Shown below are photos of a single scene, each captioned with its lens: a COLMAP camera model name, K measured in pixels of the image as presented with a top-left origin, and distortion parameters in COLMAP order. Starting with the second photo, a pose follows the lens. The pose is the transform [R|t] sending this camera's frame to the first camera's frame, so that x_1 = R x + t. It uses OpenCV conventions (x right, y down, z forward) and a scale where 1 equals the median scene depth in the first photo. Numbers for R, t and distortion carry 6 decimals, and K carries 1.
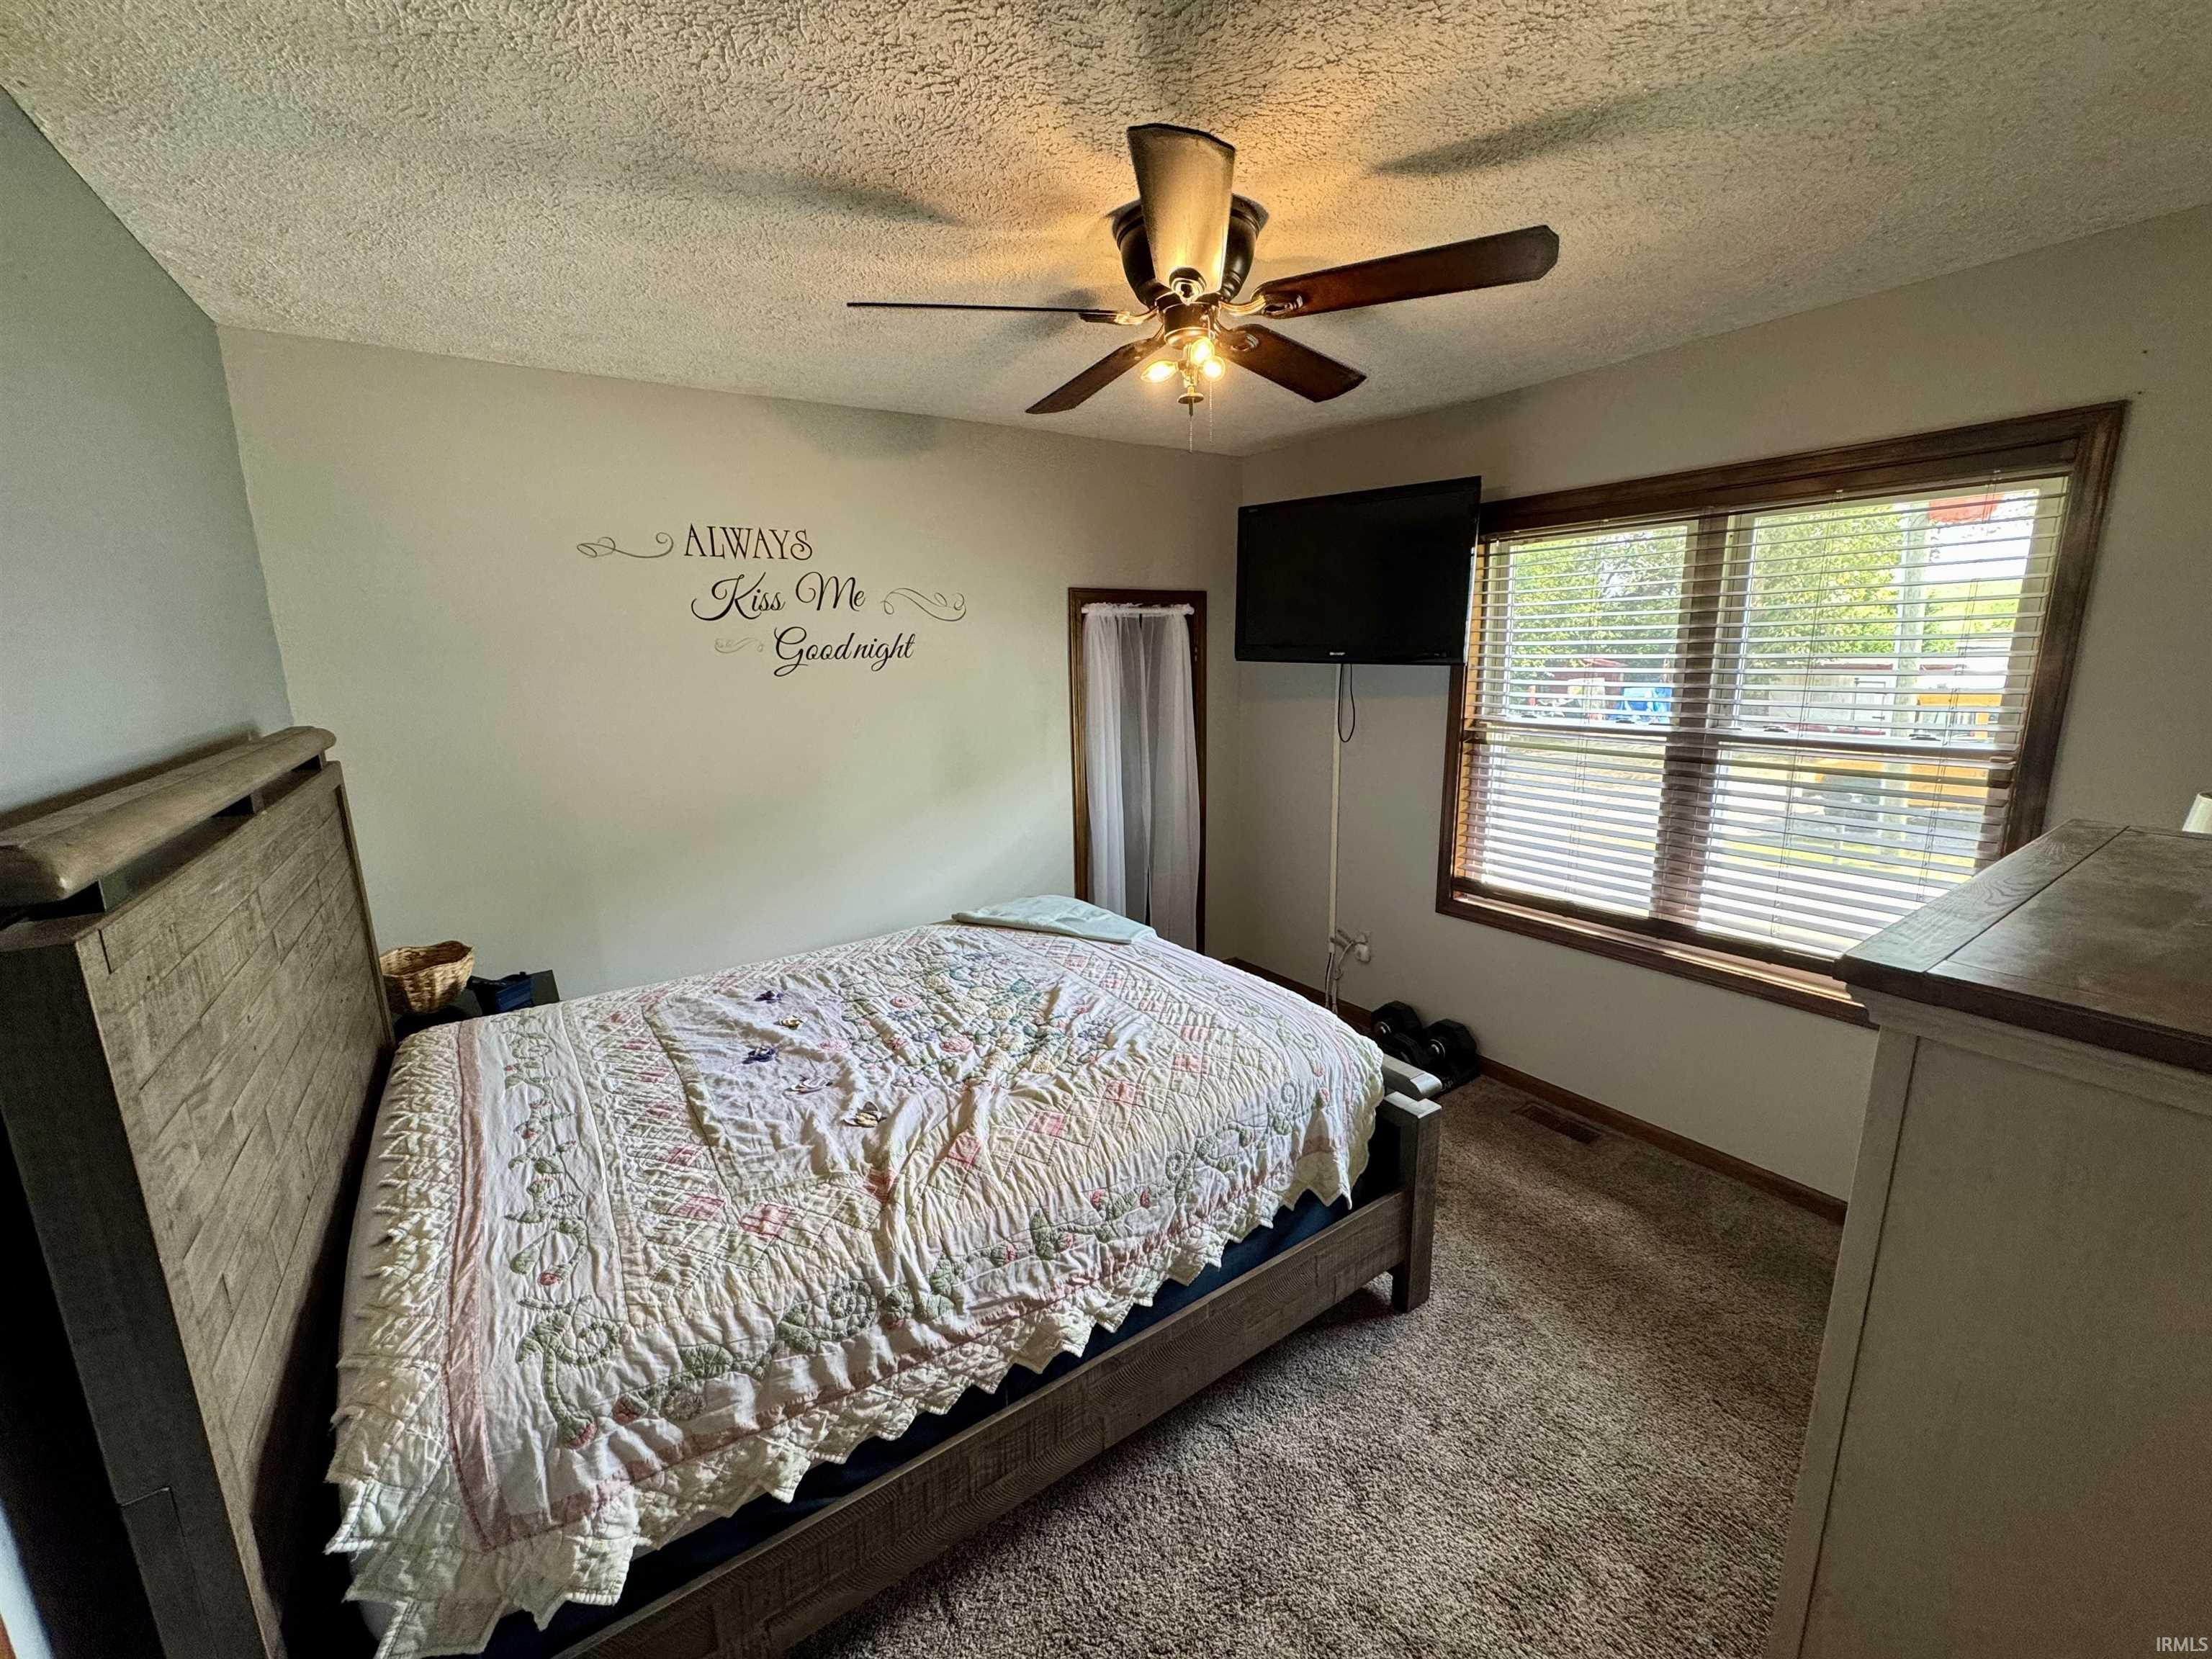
lens RADIAL K [[879.8, 0, 1109.9], [0, 879.8, 826.0], [0, 0, 1]] dist [-0.000594, 0.000226]
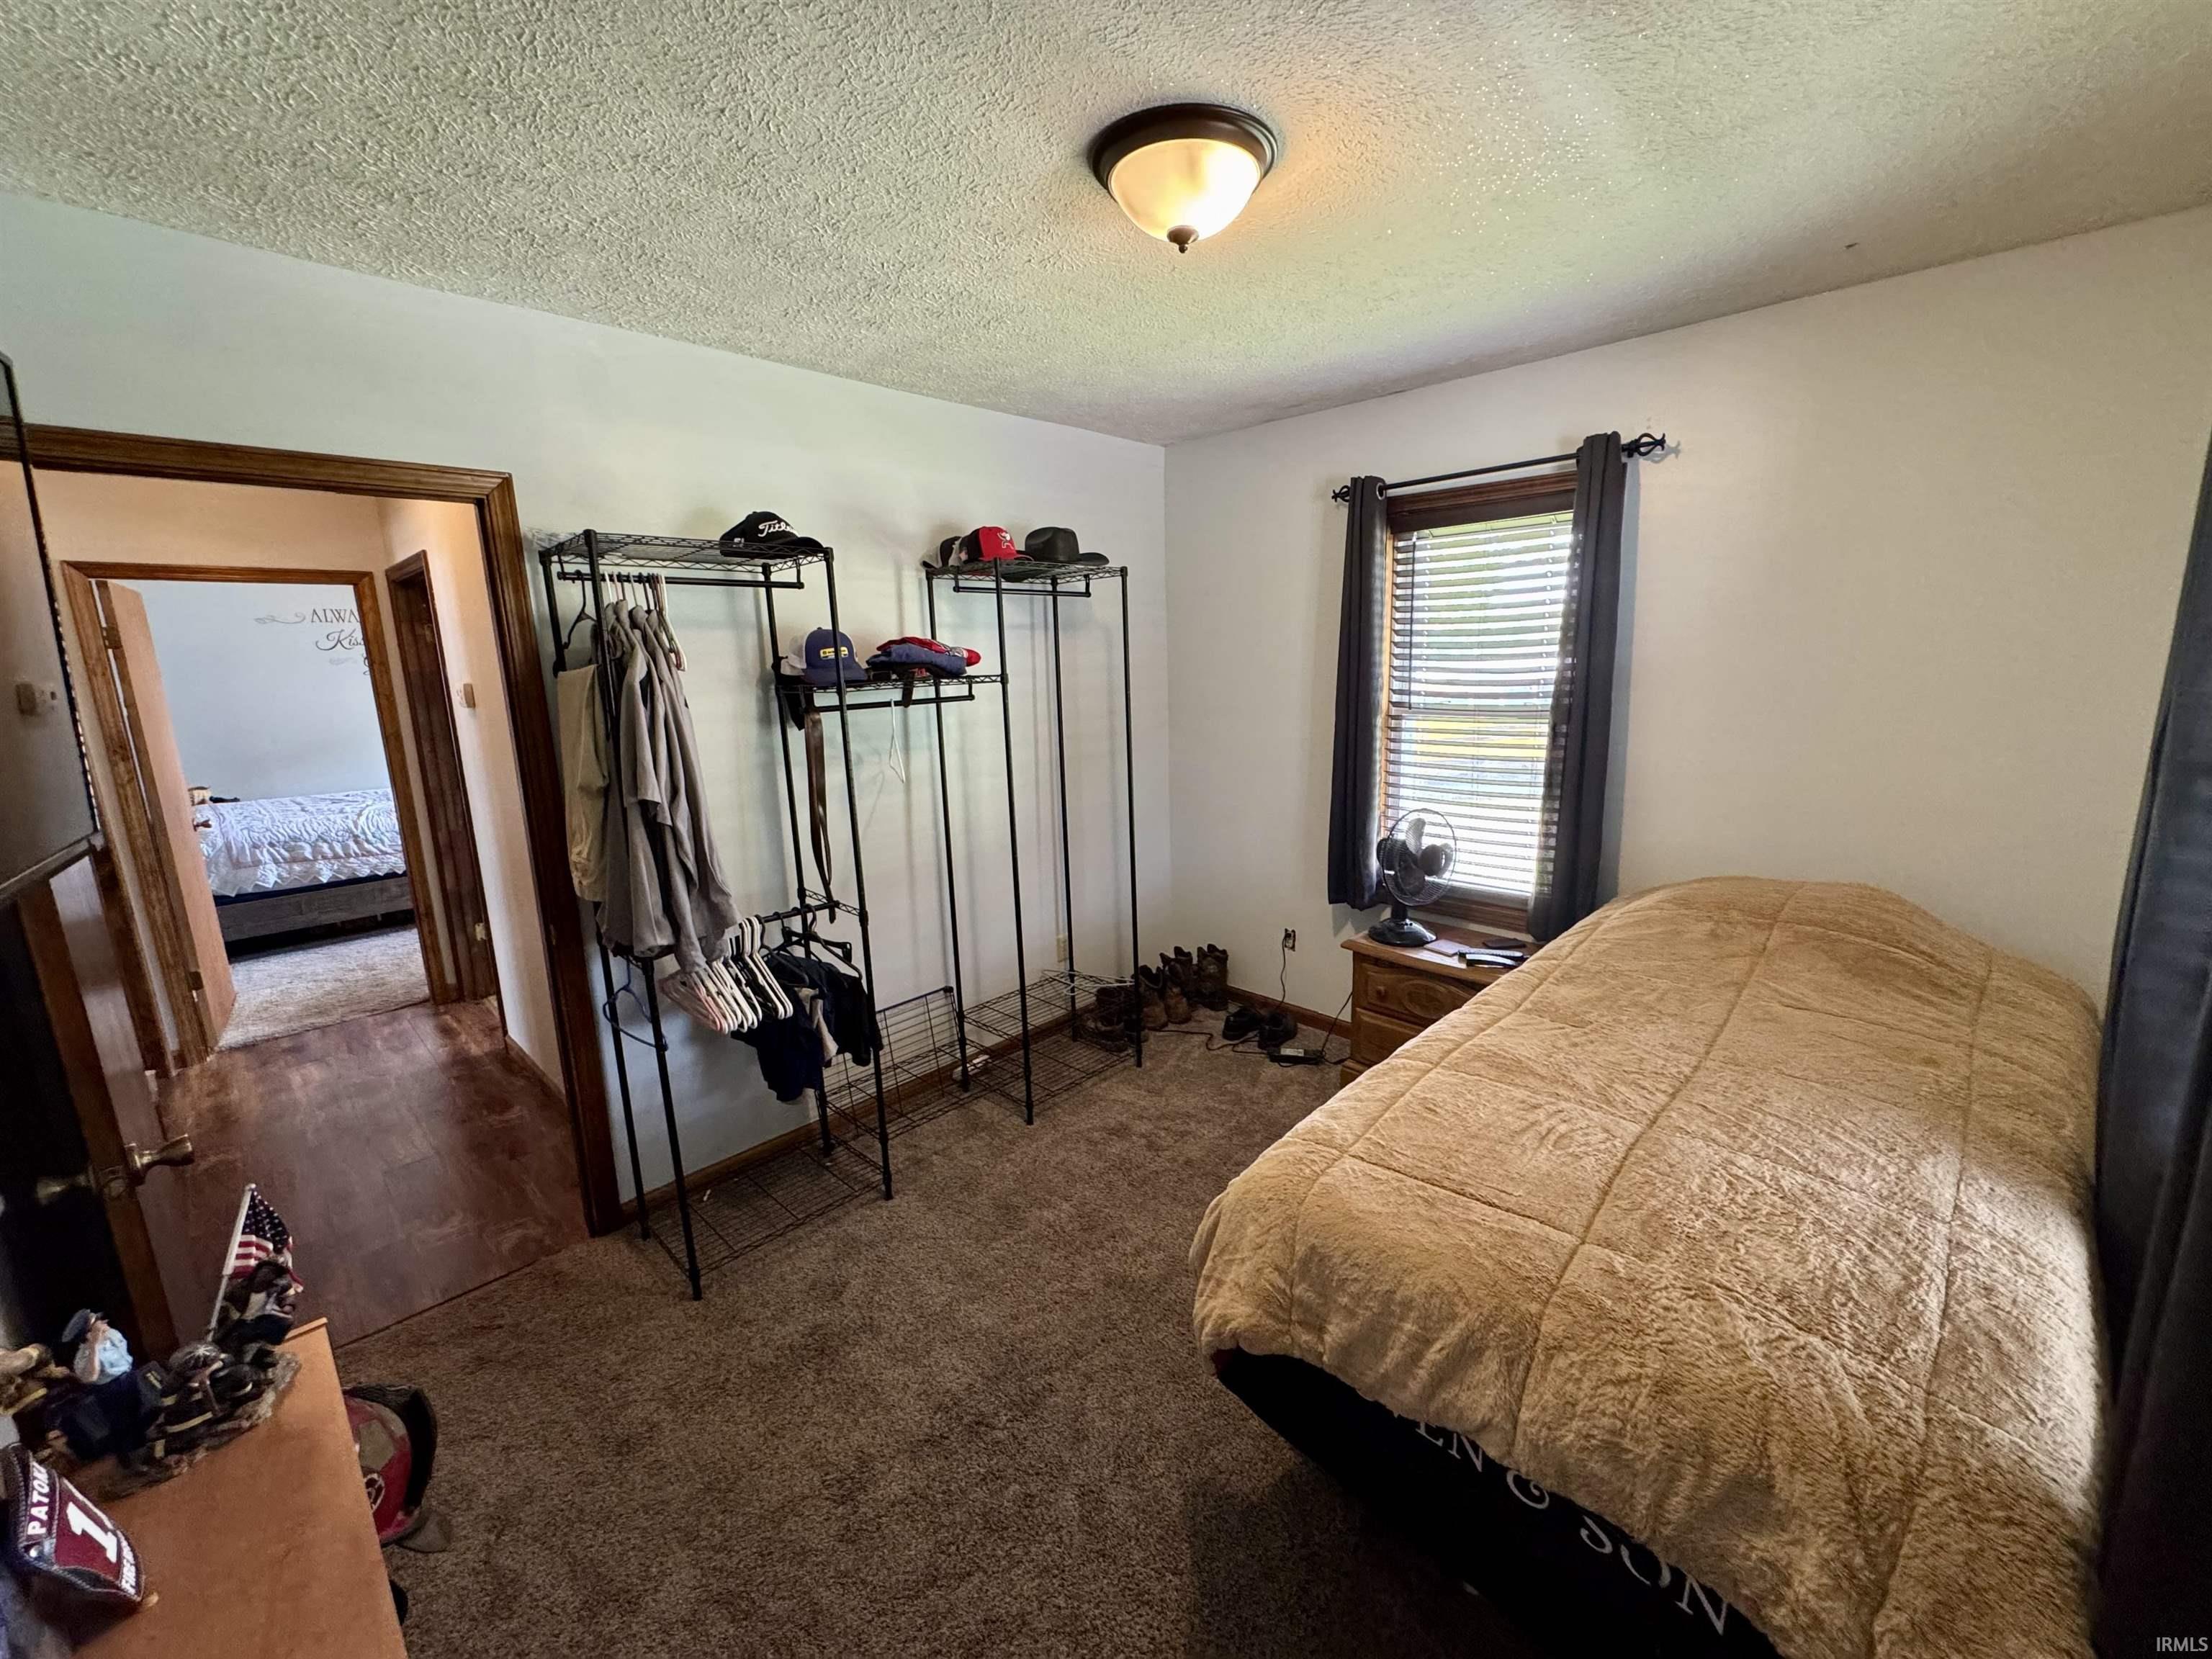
lens RADIAL K [[888.4, 0, 1106.4], [0, 888.4, 825.9], [0, 0, 1]] dist [0.000685, 0.000463]
pose [[0.980192, -0.052861, 0.190866, 2.284735], [0.054574, 0.998503, -0.003724, 0.726928], [-0.190383, 0.014066, 0.981609, -3.516360]]
